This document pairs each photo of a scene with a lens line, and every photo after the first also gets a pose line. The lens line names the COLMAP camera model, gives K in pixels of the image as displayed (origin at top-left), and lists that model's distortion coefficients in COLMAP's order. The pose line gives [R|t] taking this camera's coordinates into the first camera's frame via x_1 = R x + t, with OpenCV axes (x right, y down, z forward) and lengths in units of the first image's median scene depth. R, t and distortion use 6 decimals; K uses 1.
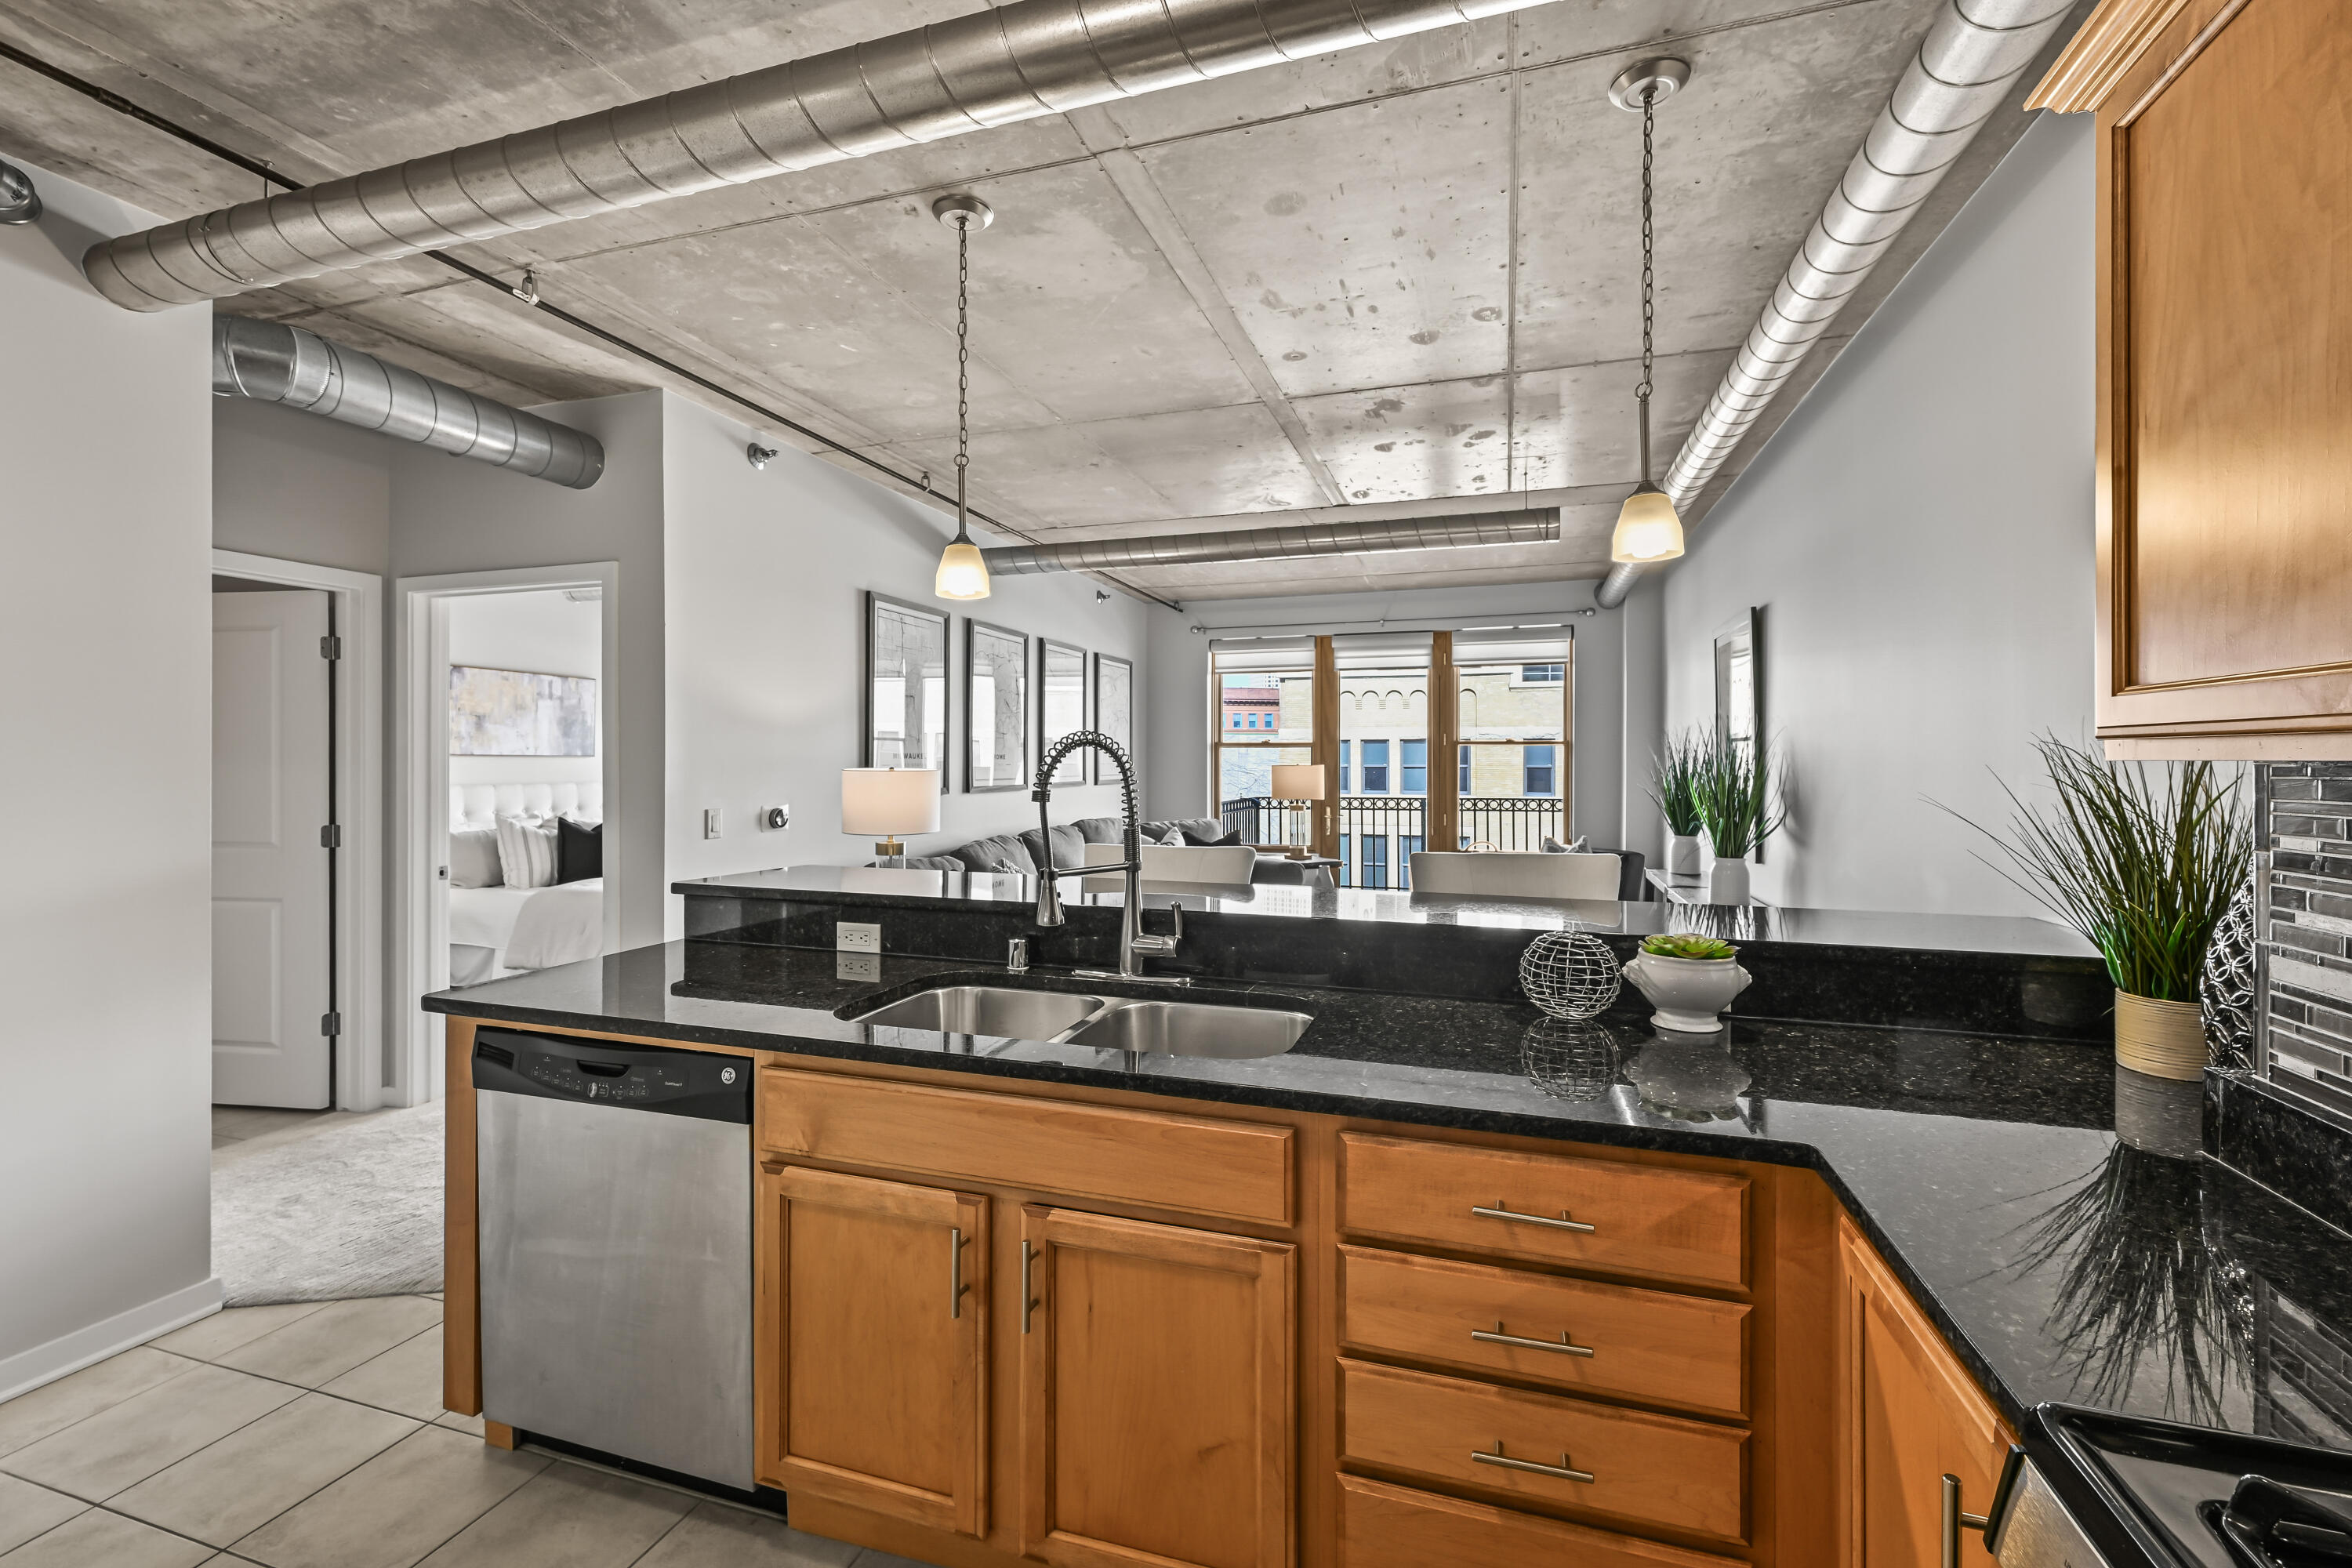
lens RADIAL K [[946.8, 0, 1212.5], [0, 946.8, 766.3], [0, 0, 1]] dist [-0.001896, 0.000004]
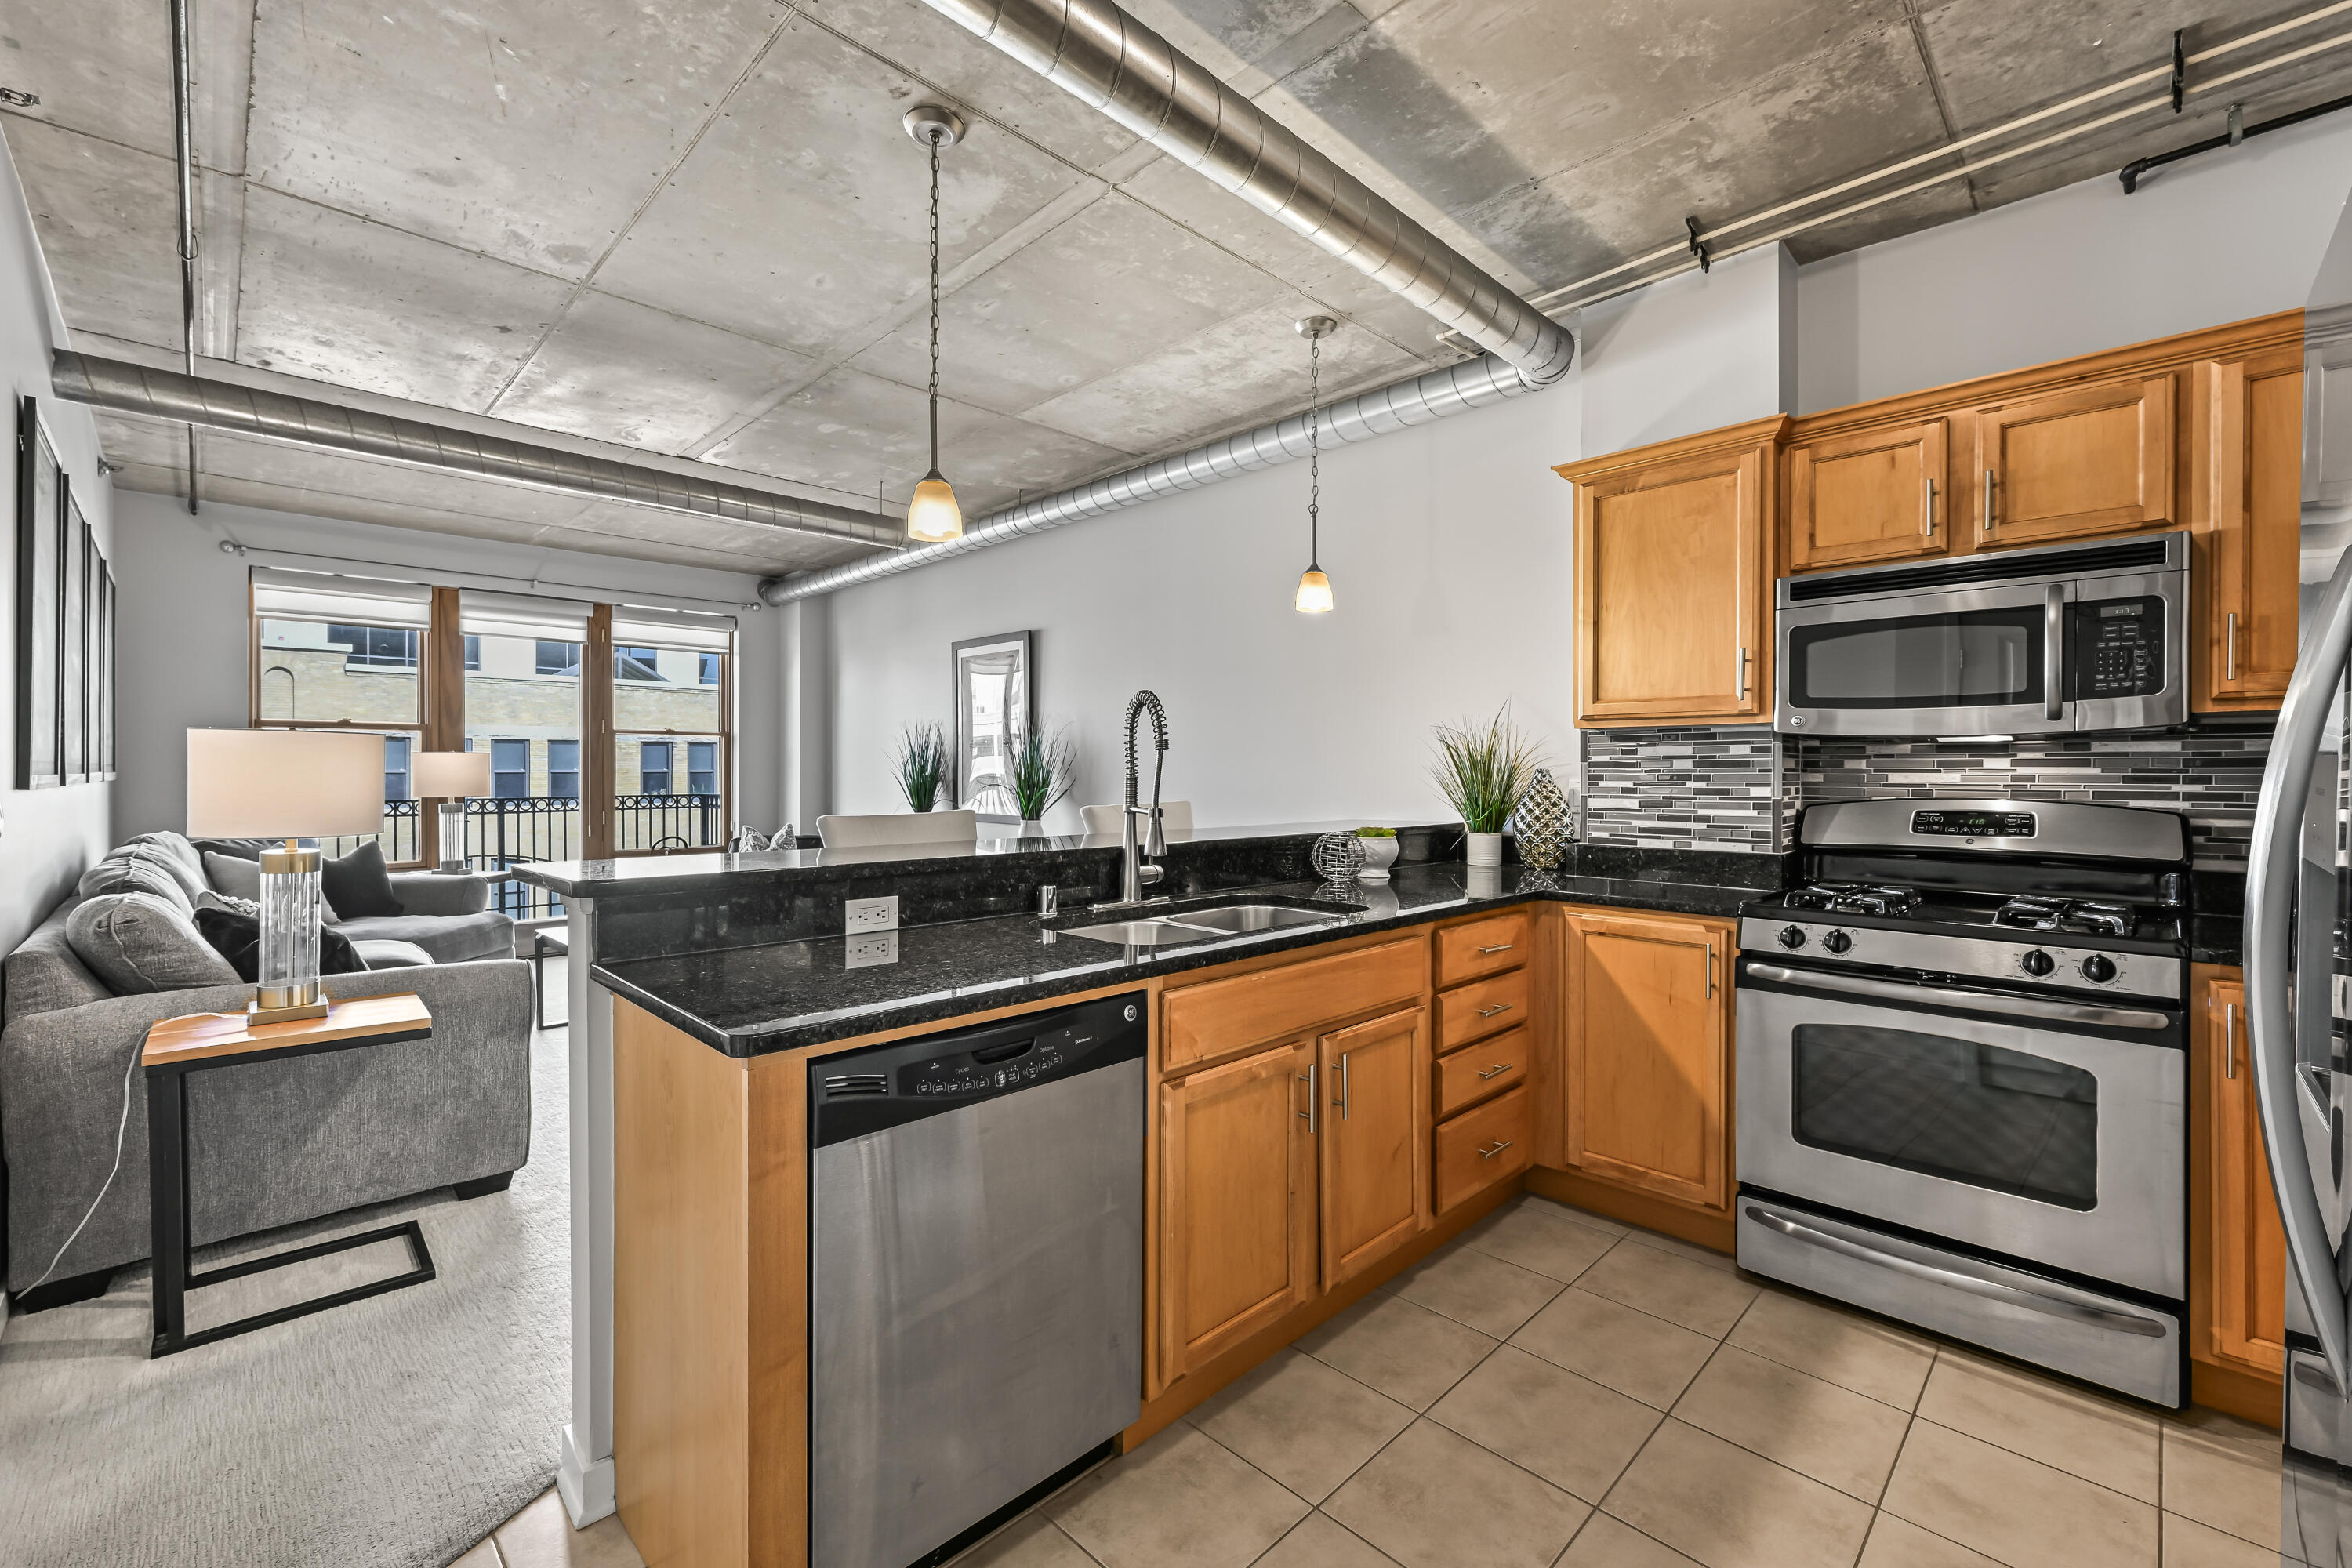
lens RADIAL K [[978.5, 0, 1172.0], [0, 978.5, 772.7], [0, 0, 1]] dist [0.005041, -0.000086]
pose [[0.476196, -0.004681, 0.879326, -0.974239], [0.006941, 0.999975, 0.001565, 0.051363], [-0.879312, 0.005358, 0.476217, 0.328686]]
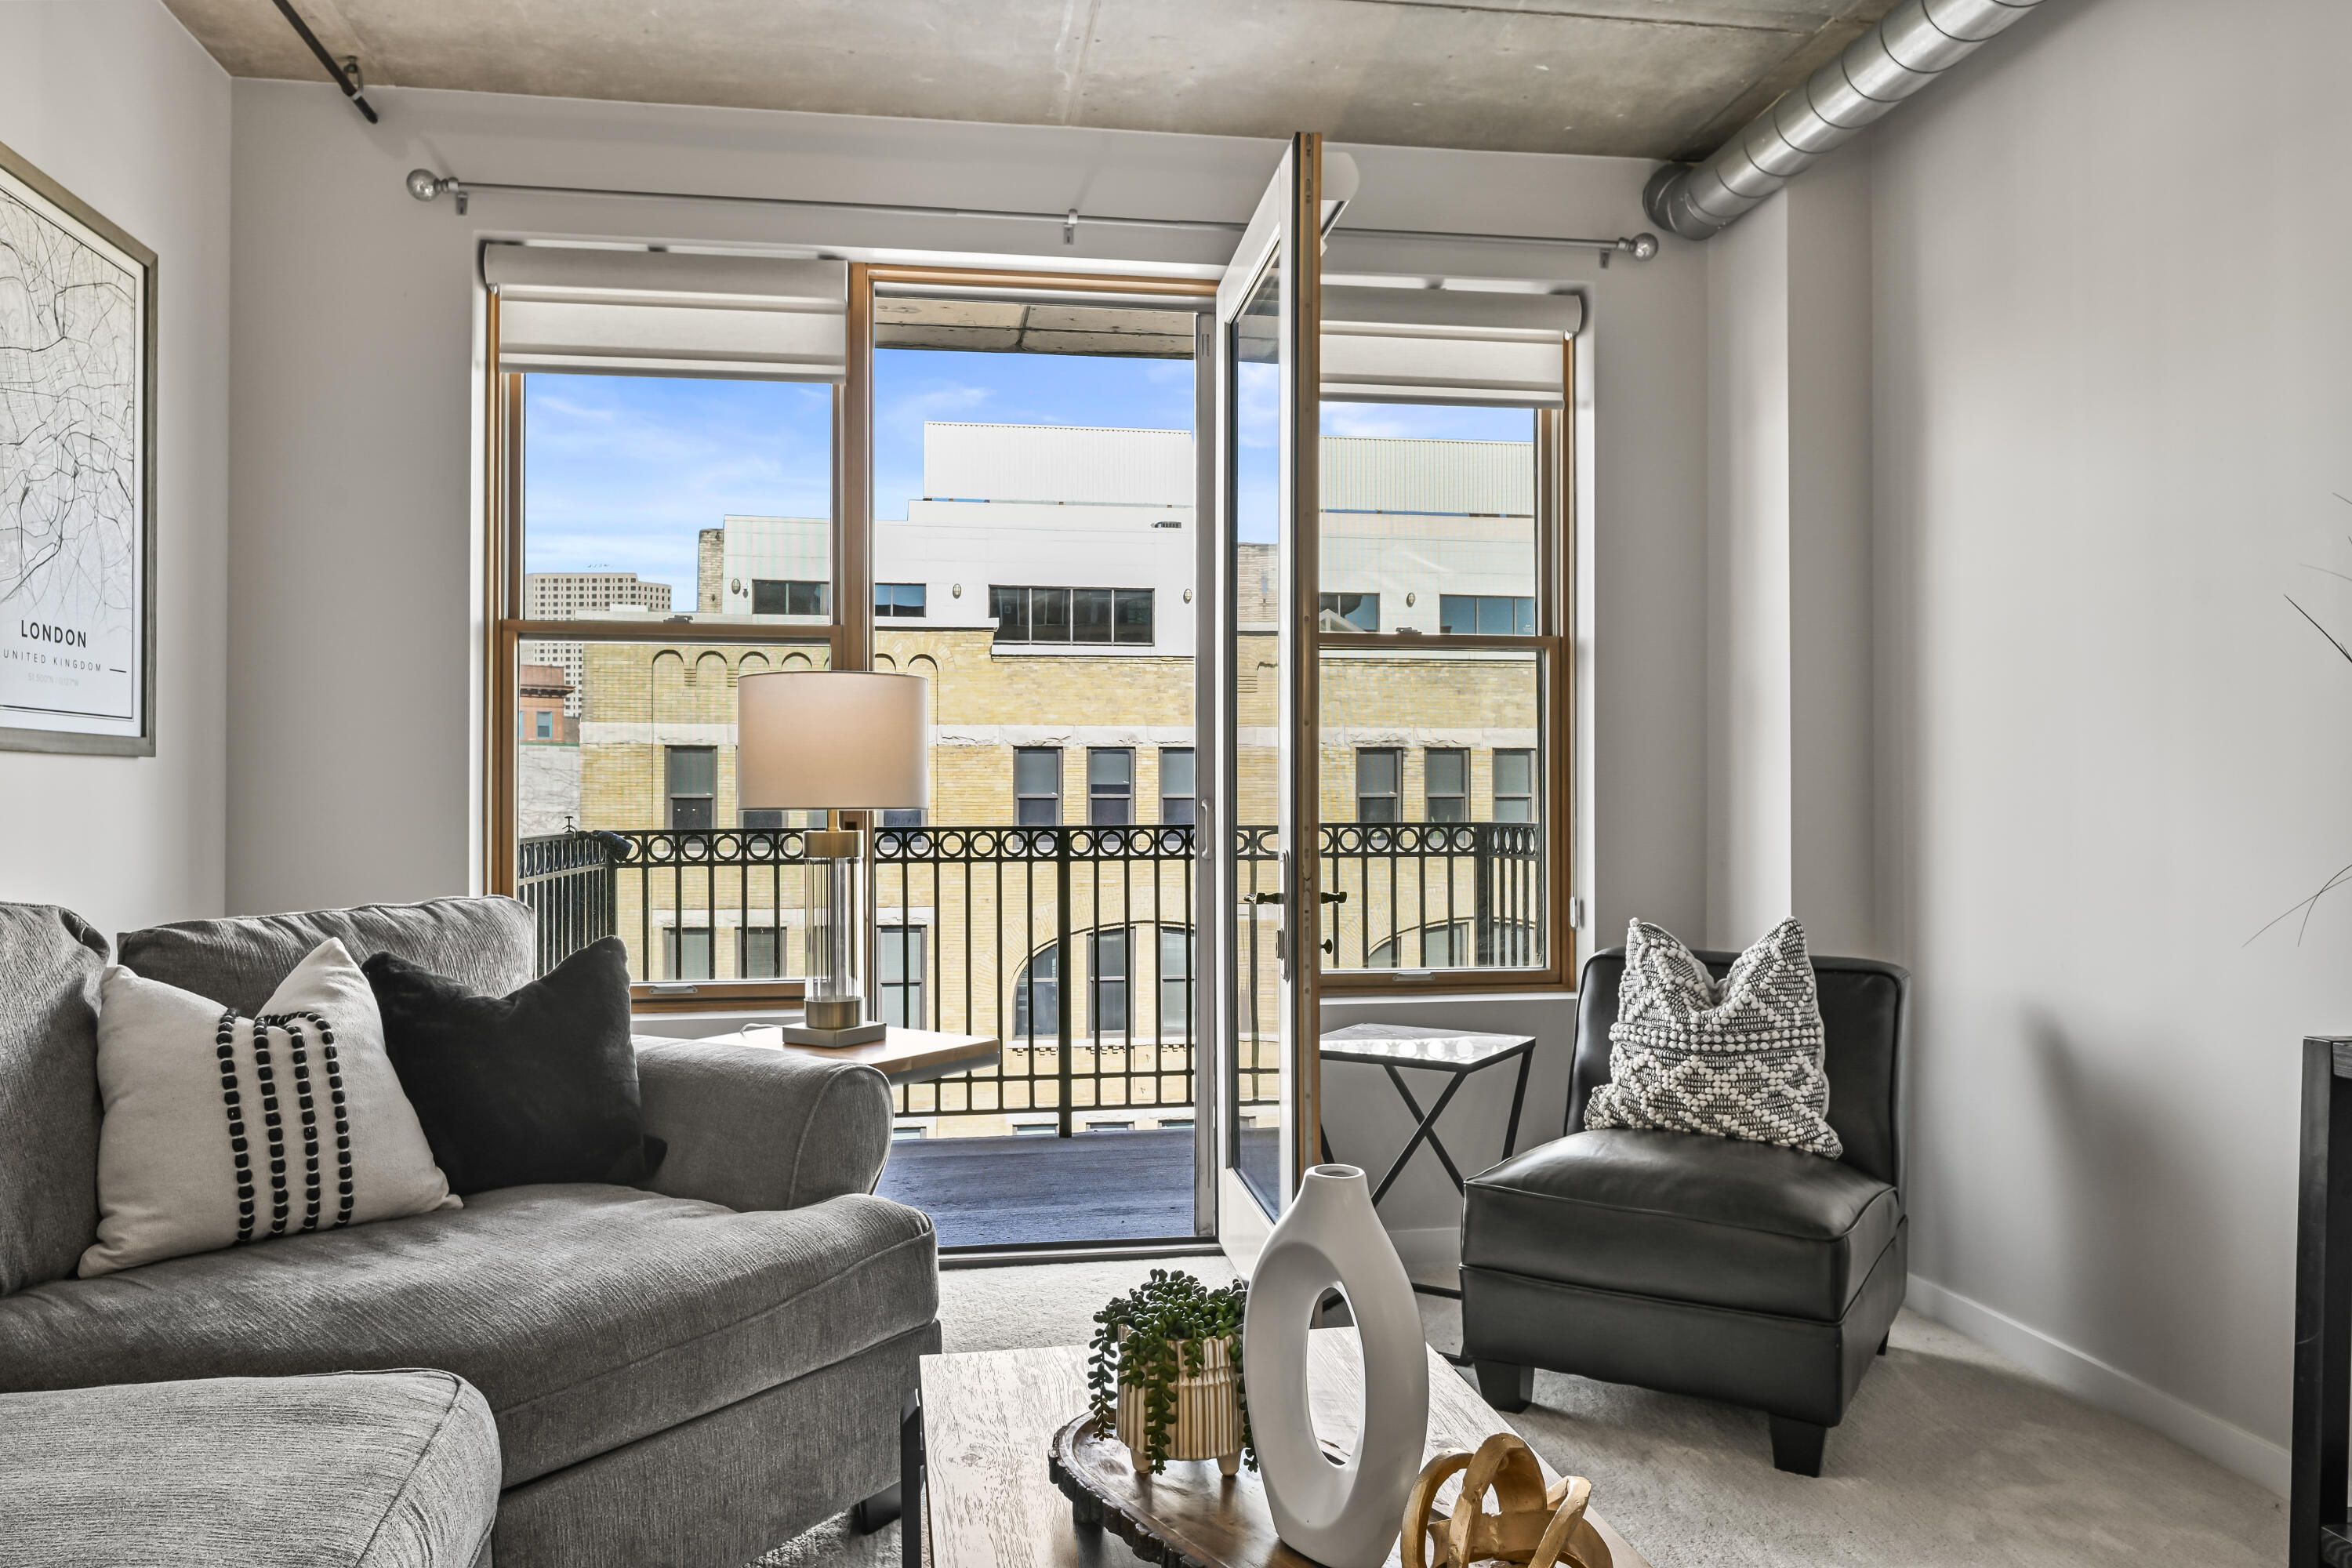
lens RADIAL K [[1572.2, 0, 1134.8], [0, 1572.2, 787.4], [0, 0, 1]] dist [-0.002047, 0.003056]
pose [[0.906561, -0.001337, 0.422072, -0.001152], [0.007825, 0.999876, -0.013640, 0.107399], [-0.422002, 0.015668, 0.906460, 1.772589]]
